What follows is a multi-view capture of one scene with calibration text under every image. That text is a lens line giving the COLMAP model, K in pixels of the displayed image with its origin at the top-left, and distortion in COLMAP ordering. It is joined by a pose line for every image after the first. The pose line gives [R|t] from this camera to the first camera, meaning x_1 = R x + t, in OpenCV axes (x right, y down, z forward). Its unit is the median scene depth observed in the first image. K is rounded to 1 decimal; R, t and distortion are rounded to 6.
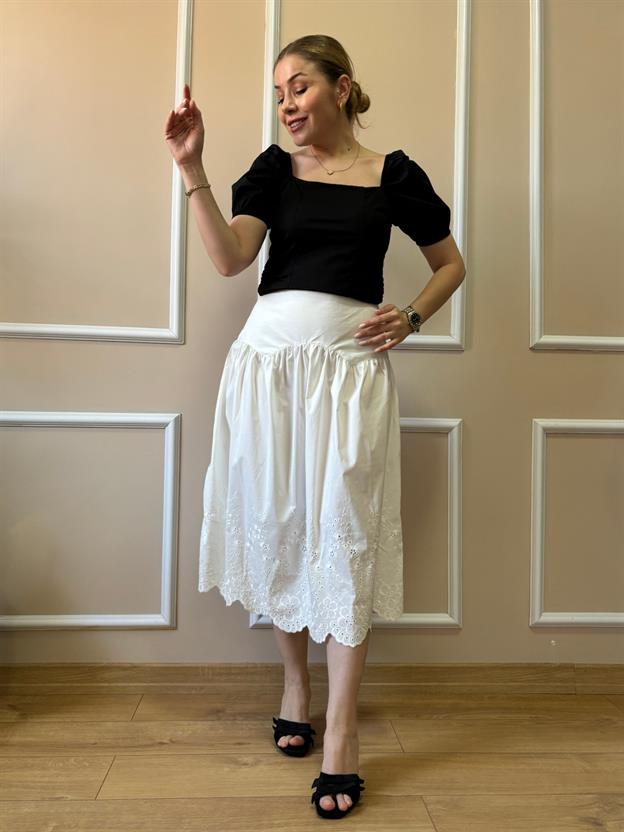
lens RADIAL K [[726.9, 0, 312.2], [0, 726.9, 413.8], [0, 0, 1]] dist [-0.007296, 0.003067]
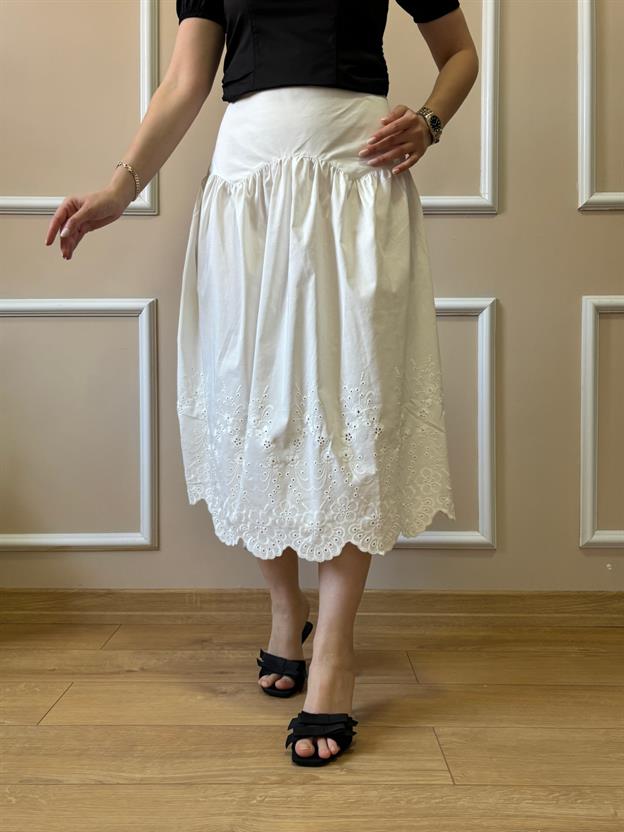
lens RADIAL K [[769.7, 0, 311.7], [0, 769.7, 415.1], [0, 0, 1]] dist [-0.014386, 0.000000]
pose [[0.997386, -0.016369, -0.070380, 0.064898], [0.018949, 0.999167, 0.036142, 0.116877], [0.069729, -0.037381, 0.996865, 0.122323]]
